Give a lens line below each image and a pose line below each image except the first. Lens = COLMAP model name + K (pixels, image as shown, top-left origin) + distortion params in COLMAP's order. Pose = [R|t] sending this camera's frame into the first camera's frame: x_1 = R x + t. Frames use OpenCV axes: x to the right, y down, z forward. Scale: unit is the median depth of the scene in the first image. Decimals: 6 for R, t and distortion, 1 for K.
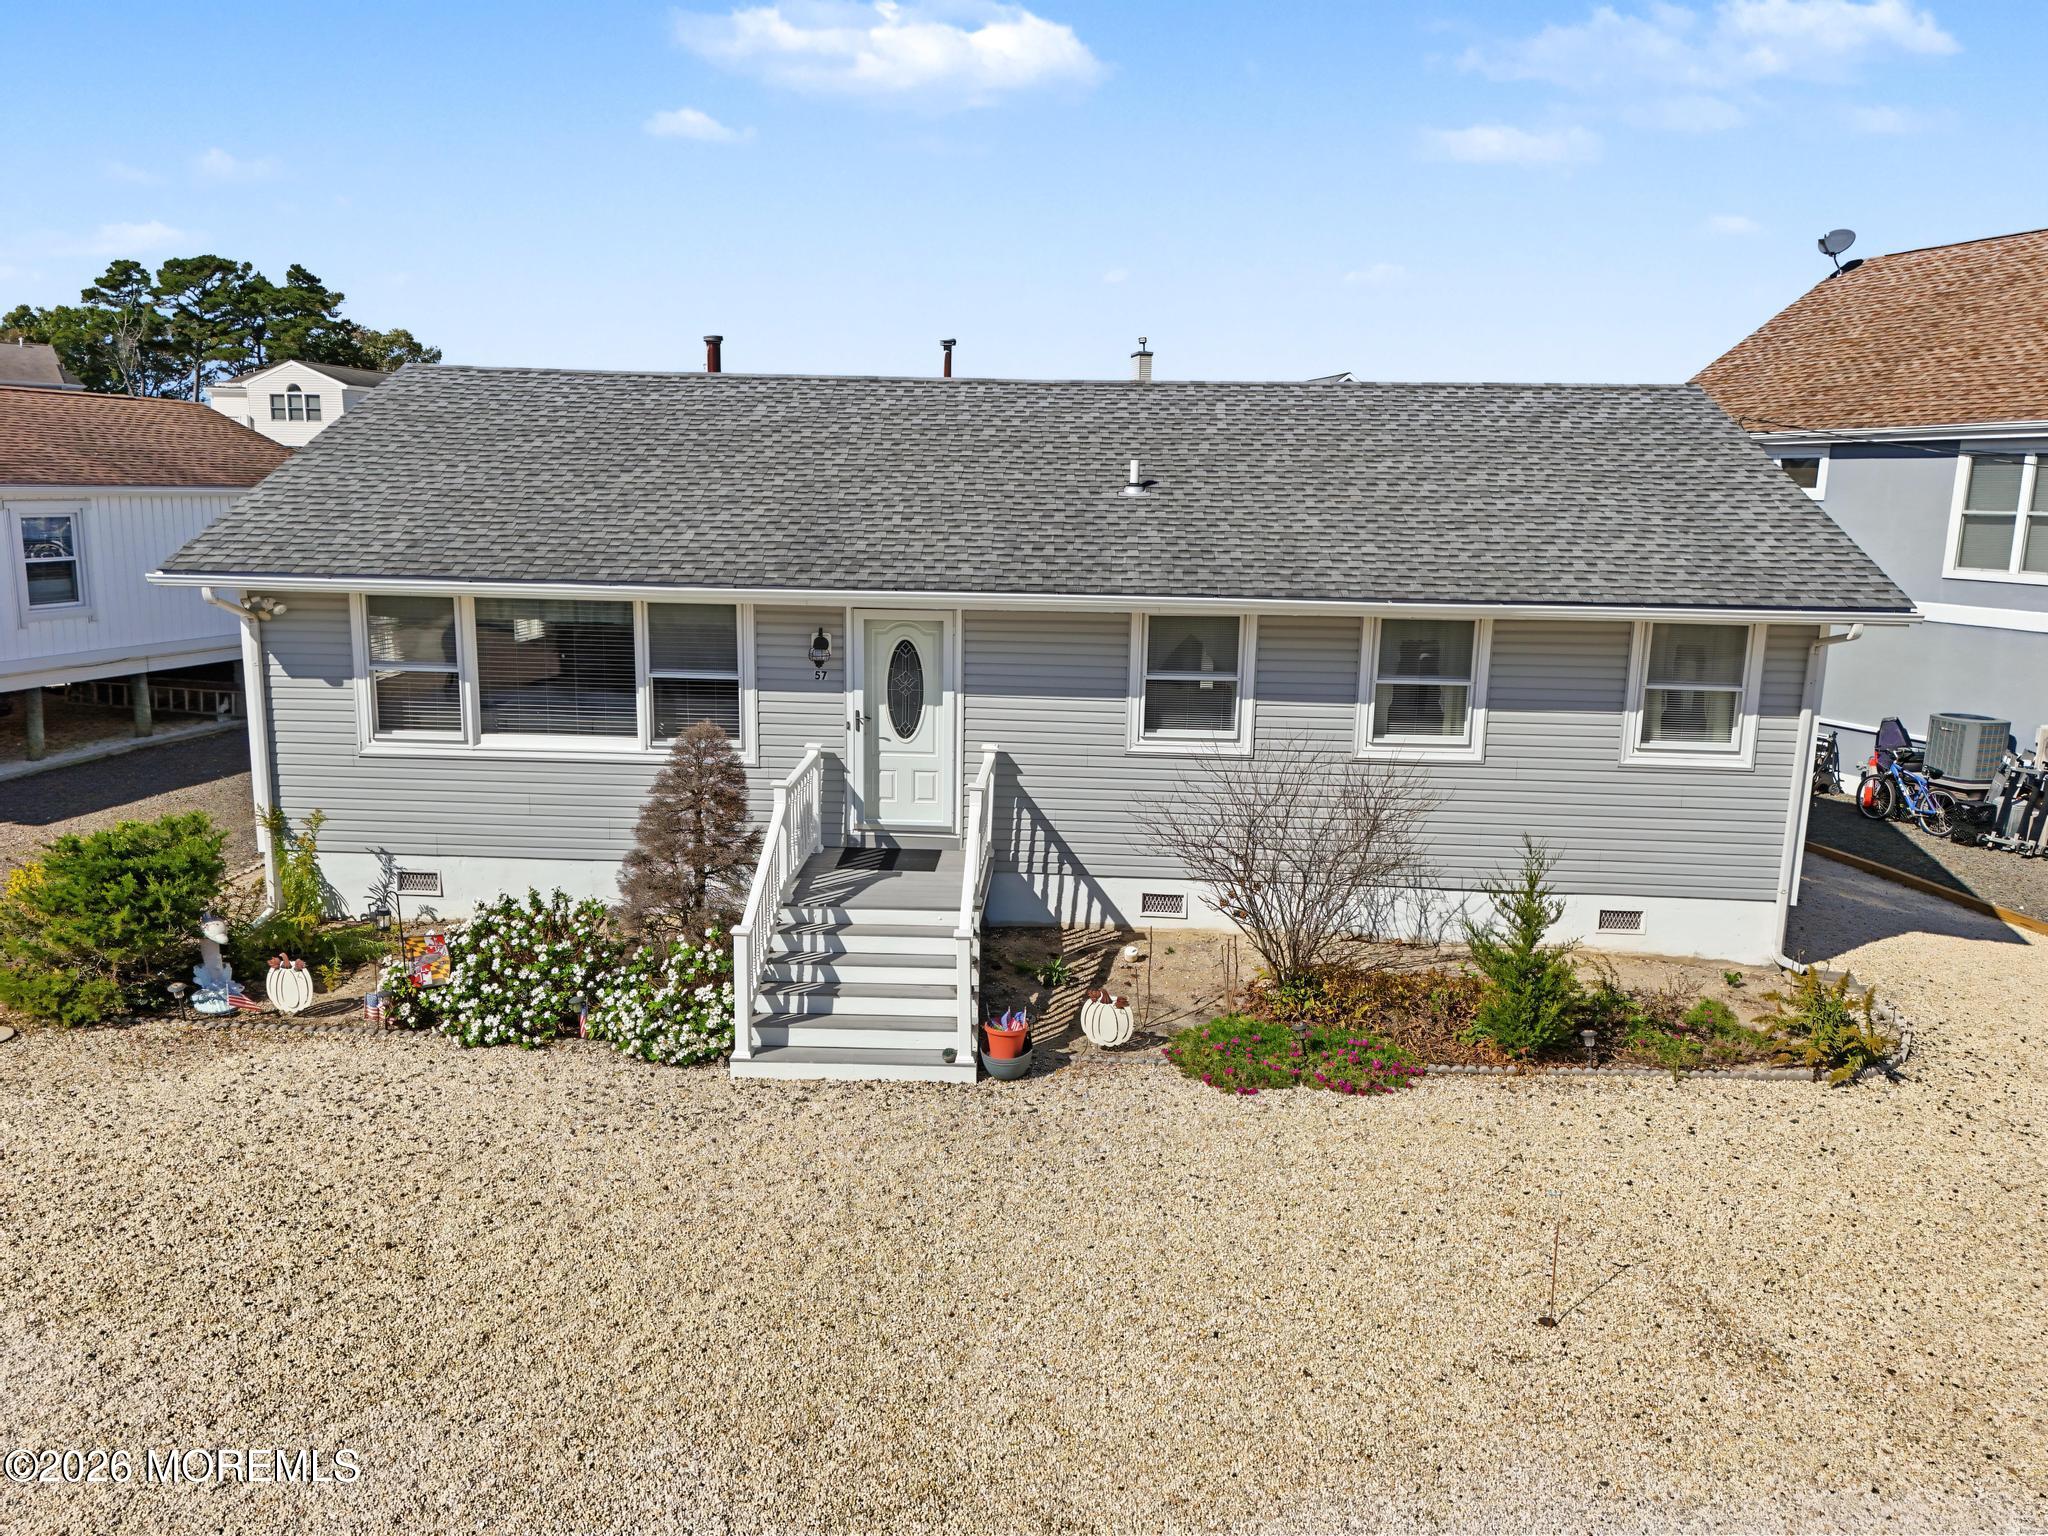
lens RADIAL K [[1500.0, 0, 1022.6], [0, 1500.0, 771.8], [0, 0, 1]] dist [0.075068, -0.071716]
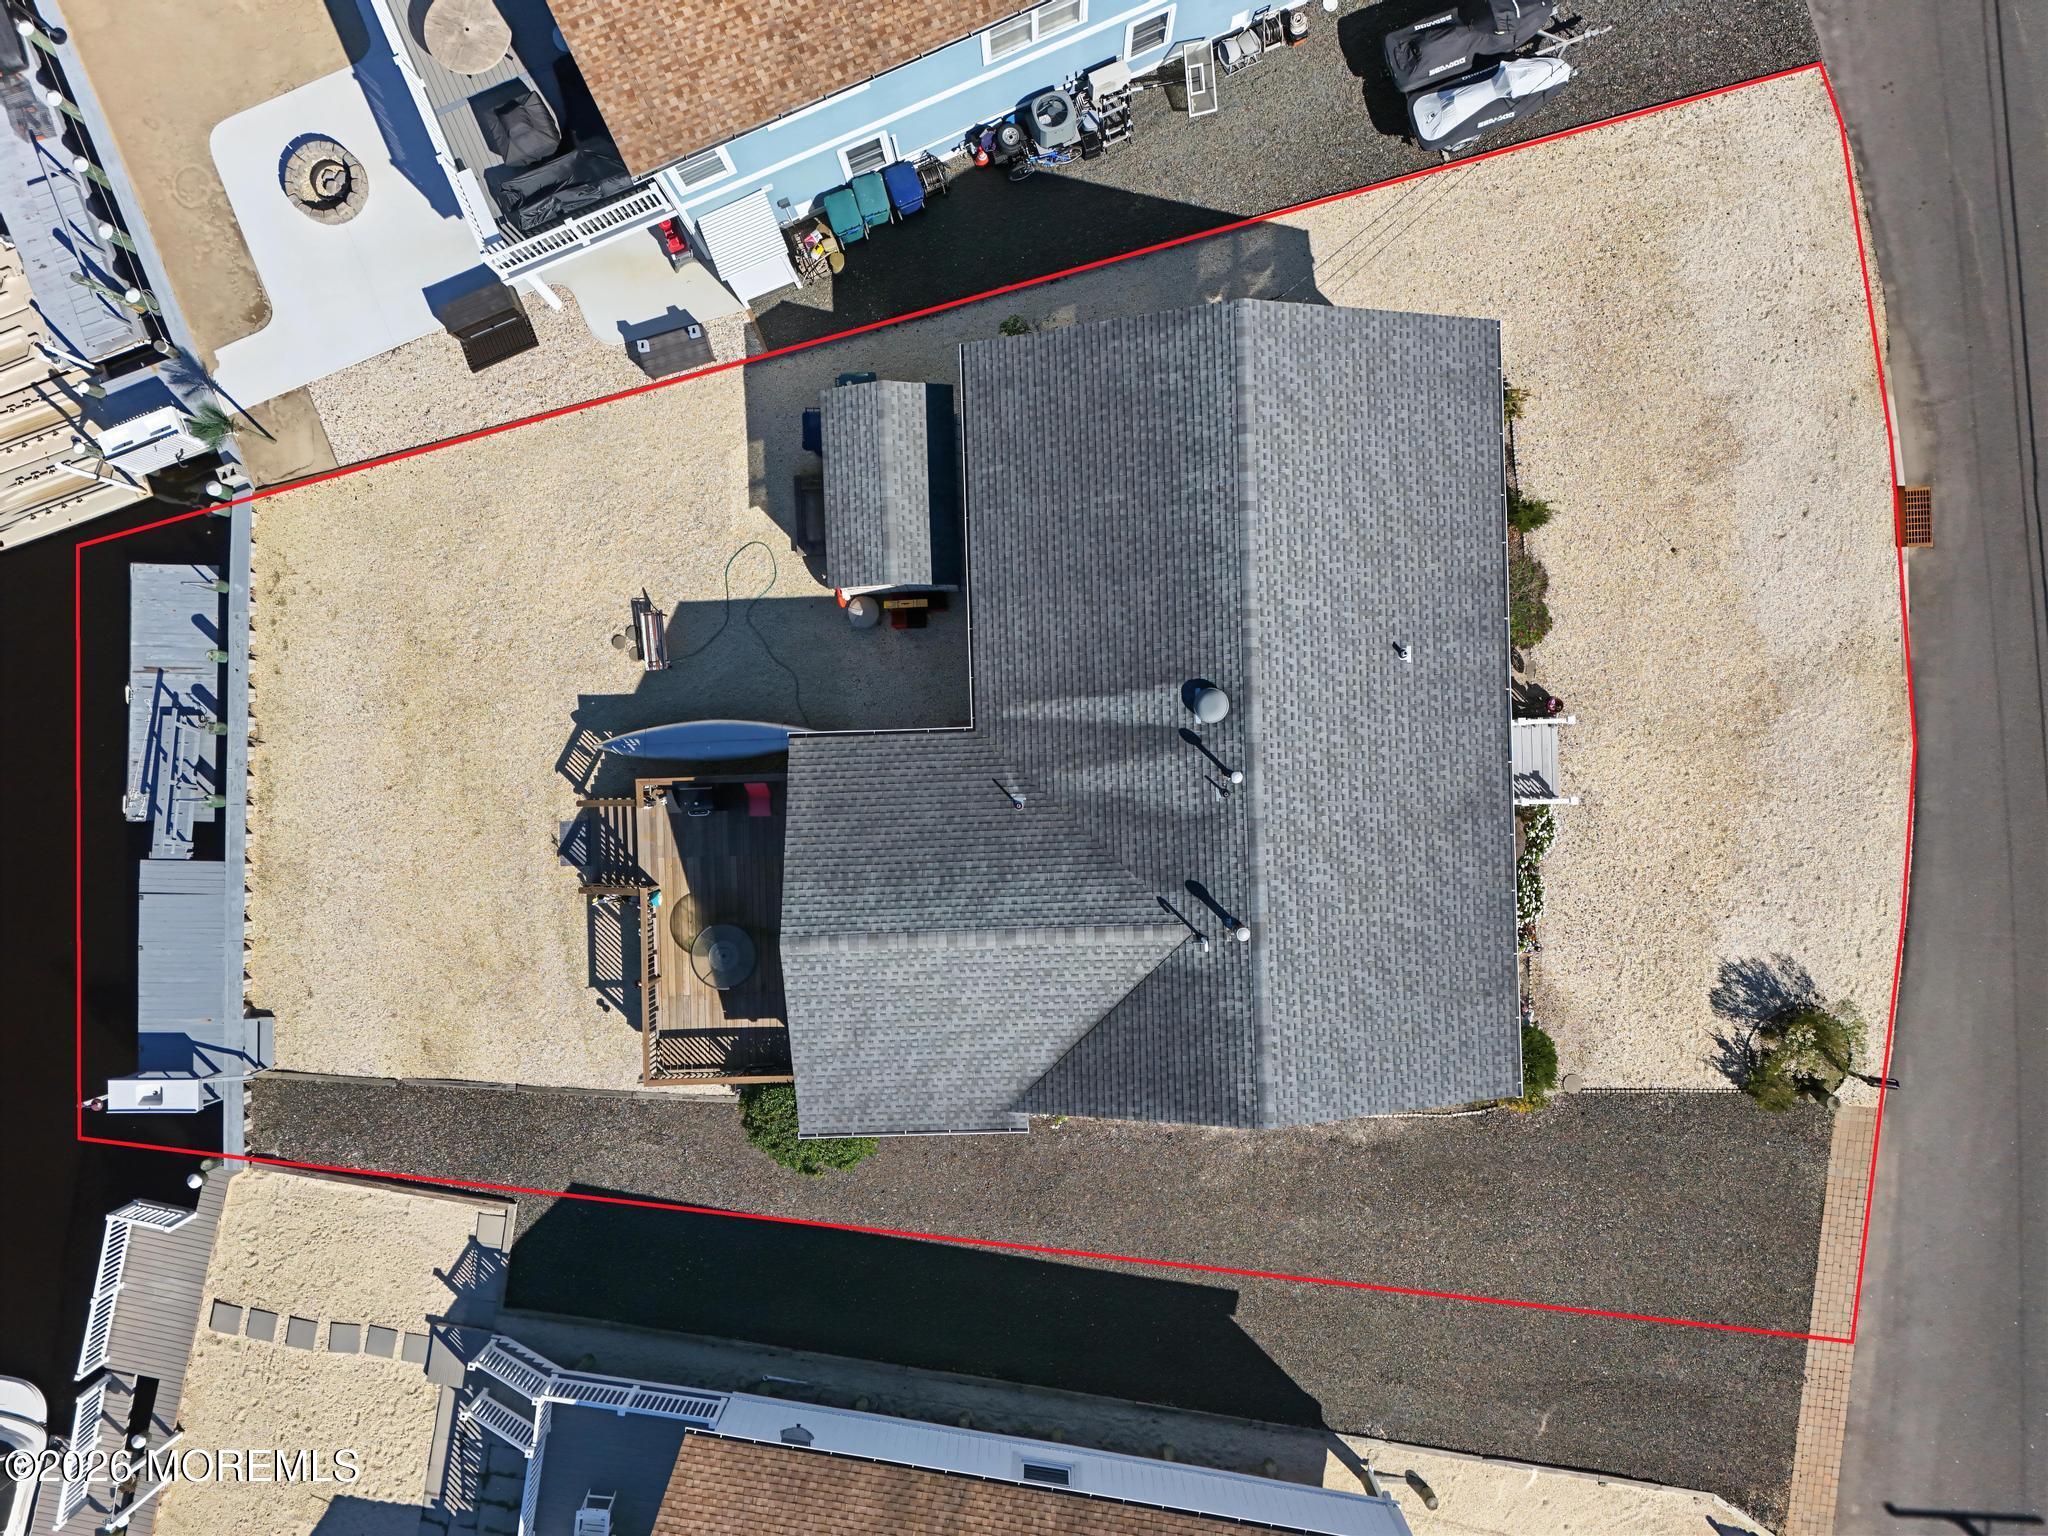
lens RADIAL K [[1495.3, 0, 1021.9], [0, 1495.3, 774.8], [0, 0, 1]] dist [0.090604, -0.101212]
pose [[-0.082387, -0.996262, -0.025958, 0.015507], [0.198033, -0.041893, 0.979300, -2.406718], [-0.976727, 0.075541, 0.200744, 1.227117]]
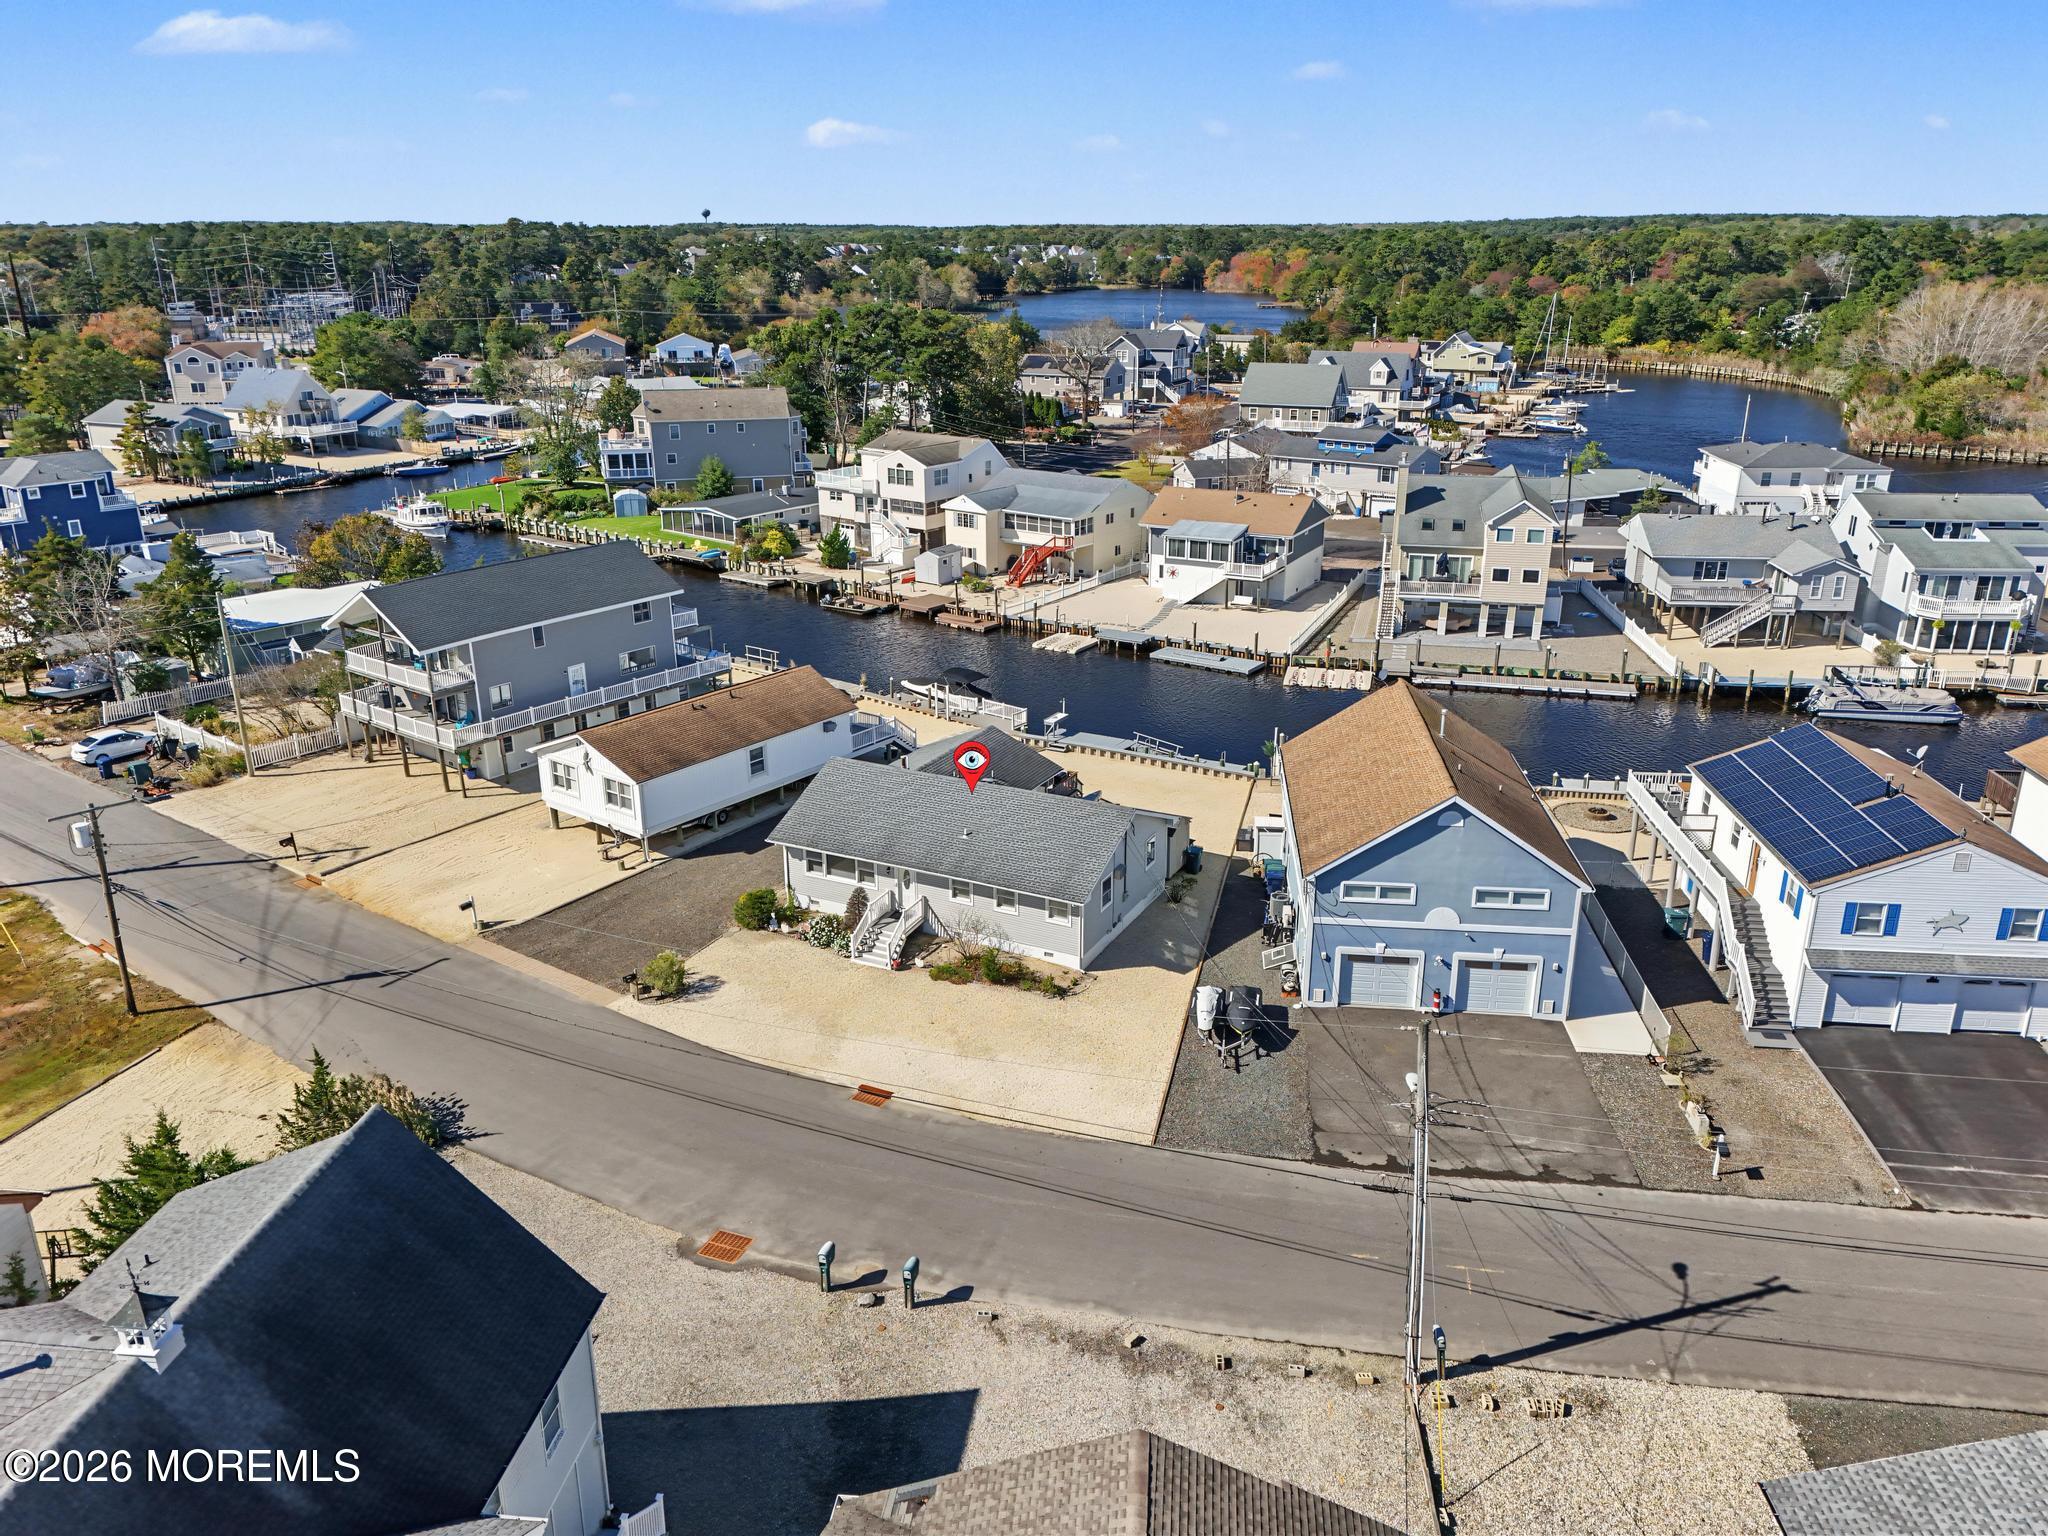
lens RADIAL K [[1495.3, 0, 1021.9], [0, 1495.3, 774.8], [0, 0, 1]] dist [0.090604, -0.101212]
pose [[0.912187, 0.116304, -0.392922, 2.051480], [-0.054712, 0.984859, 0.164498, -1.172461], [0.406105, -0.128555, 0.904739, -3.003677]]
